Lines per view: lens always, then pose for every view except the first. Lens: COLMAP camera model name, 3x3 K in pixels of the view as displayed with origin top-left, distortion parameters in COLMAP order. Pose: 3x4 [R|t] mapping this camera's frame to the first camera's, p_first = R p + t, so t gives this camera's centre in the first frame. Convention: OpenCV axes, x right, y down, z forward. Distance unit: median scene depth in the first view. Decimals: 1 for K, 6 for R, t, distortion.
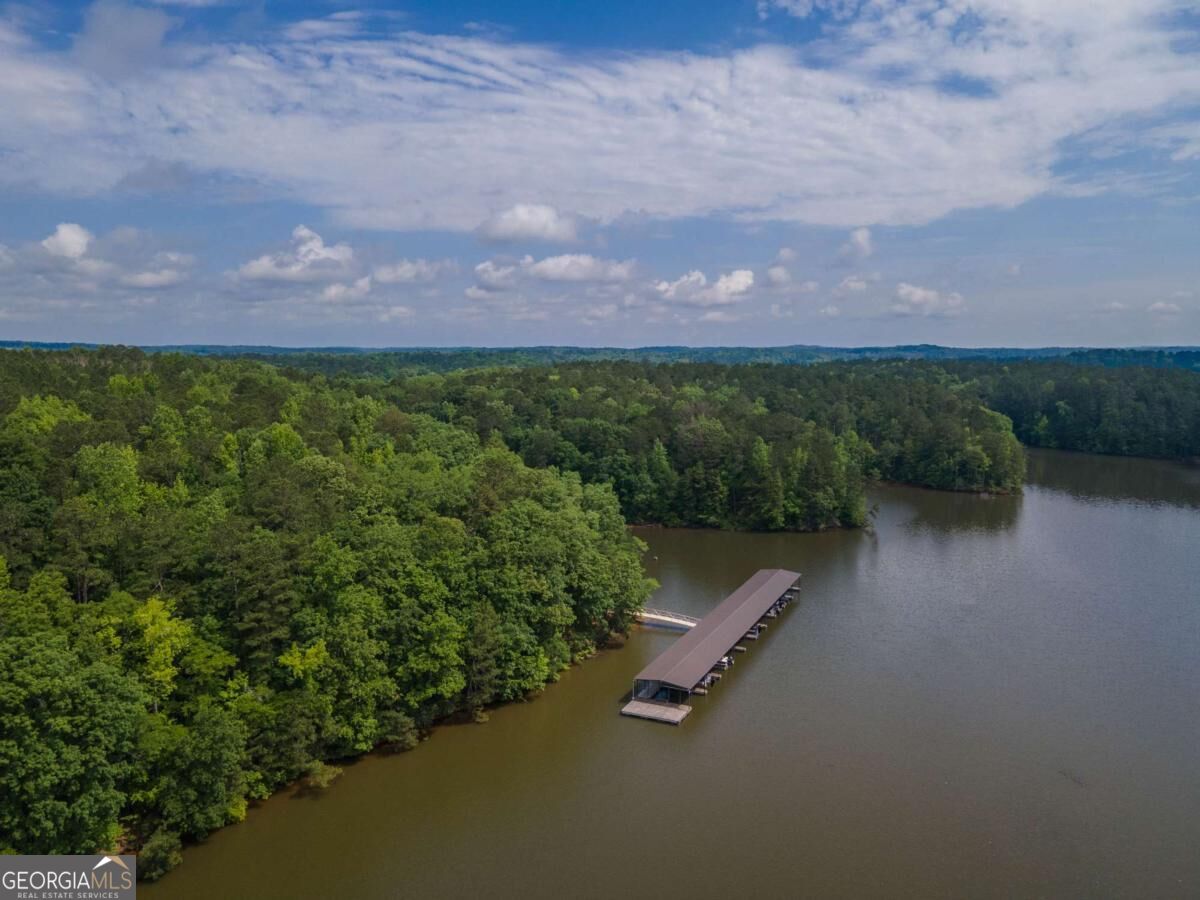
lens RADIAL K [[834.1, 0, 600.0], [0, 834.1, 450.0], [0, 0, 1]] dist [0.046897, 0.000428]
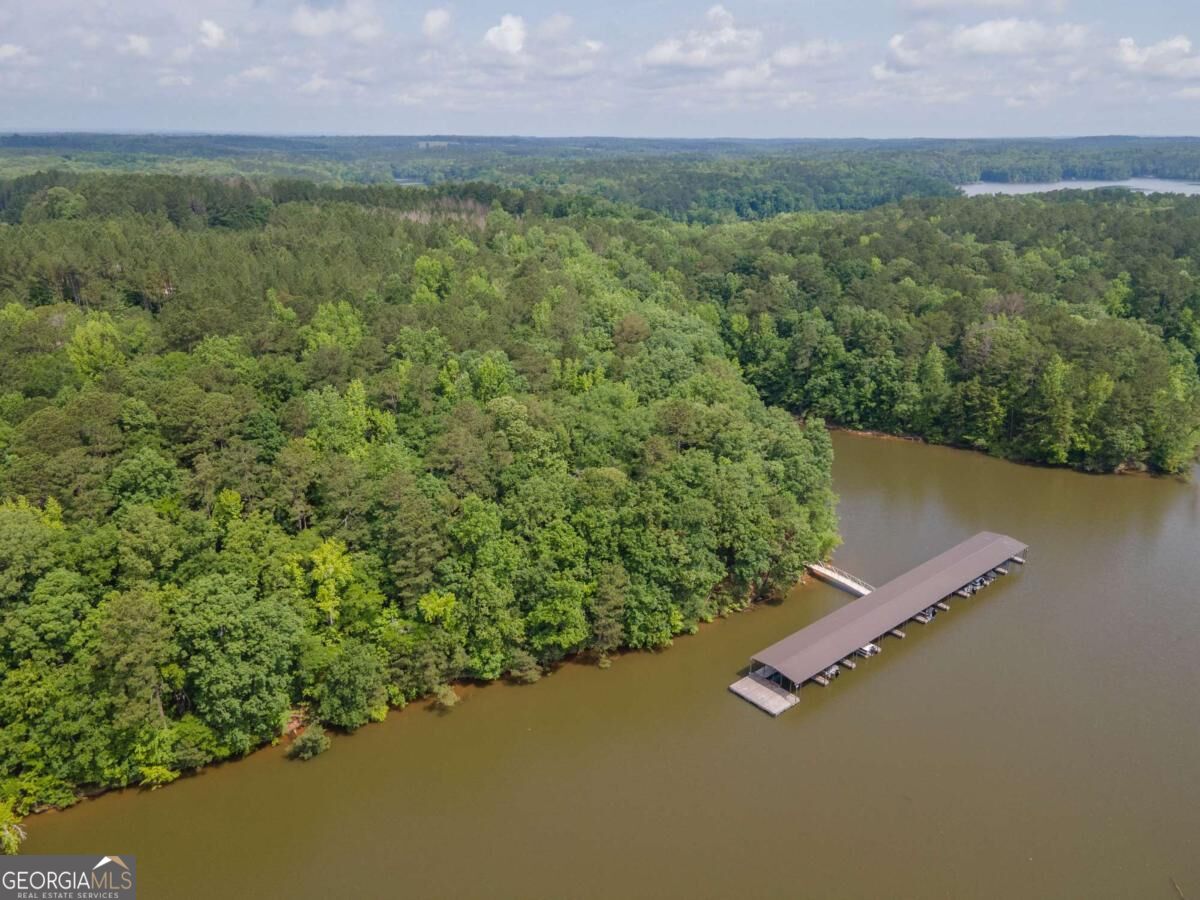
lens RADIAL K [[834.1, 0, 600.0], [0, 834.1, 450.0], [0, 0, 1]] dist [0.046897, 0.000428]
pose [[0.922222, 0.134560, -0.362492, 0.212016], [-0.059929, 0.975906, 0.209798, -0.184338], [0.381989, -0.171756, 0.908066, 0.035838]]
